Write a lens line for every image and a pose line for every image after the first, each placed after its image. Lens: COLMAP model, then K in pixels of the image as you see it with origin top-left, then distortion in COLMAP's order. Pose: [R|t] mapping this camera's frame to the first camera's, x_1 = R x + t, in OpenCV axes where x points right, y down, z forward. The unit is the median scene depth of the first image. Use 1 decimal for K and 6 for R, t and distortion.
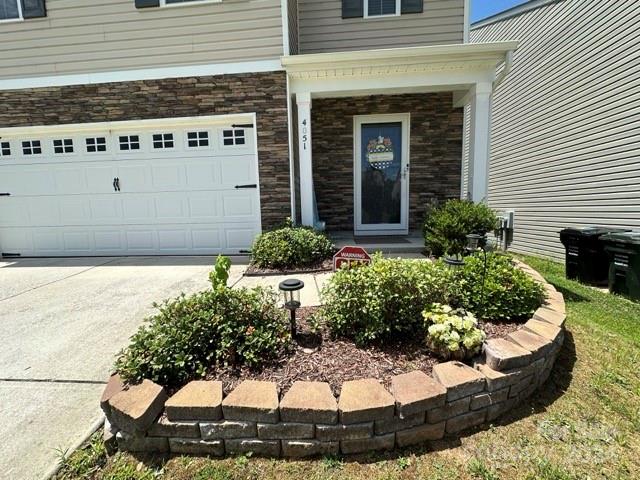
lens RADIAL K [[255.3, 0, 321.6], [0, 255.3, 240.1], [0, 0, 1]] dist [-0.002090, -0.000095]
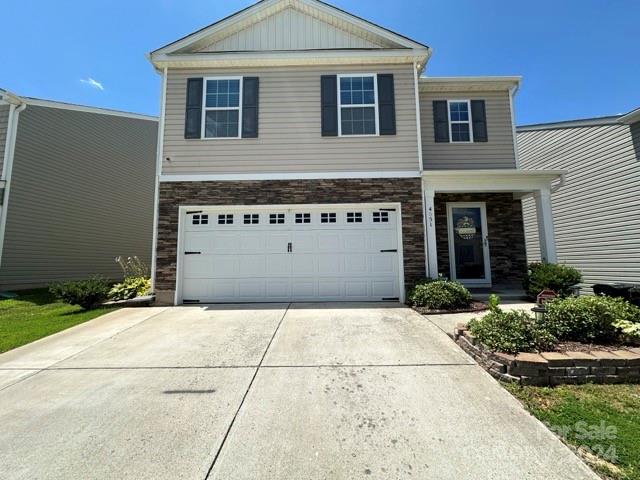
lens RADIAL K [[255.3, 0, 317.0], [0, 255.3, 241.0], [0, 0, 1]] dist [-0.002090, -0.000095]
pose [[0.998090, 0.019315, 0.058688, -0.715642], [-0.006421, 0.977163, -0.212395, 0.033552], [-0.061450, 0.211612, 0.975420, -0.320993]]
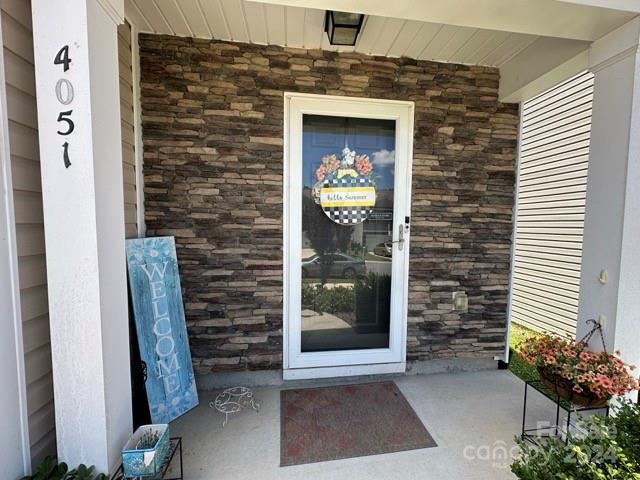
lens RADIAL K [[255.3, 0, 320.4], [0, 255.3, 239.5], [0, 0, 1]] dist [-0.002090, -0.000095]
pose [[0.978724, 0.020389, 0.204167, 0.109707], [-0.009993, 0.998606, -0.051822, -0.249058], [-0.204939, 0.048680, 0.977564, 0.642110]]
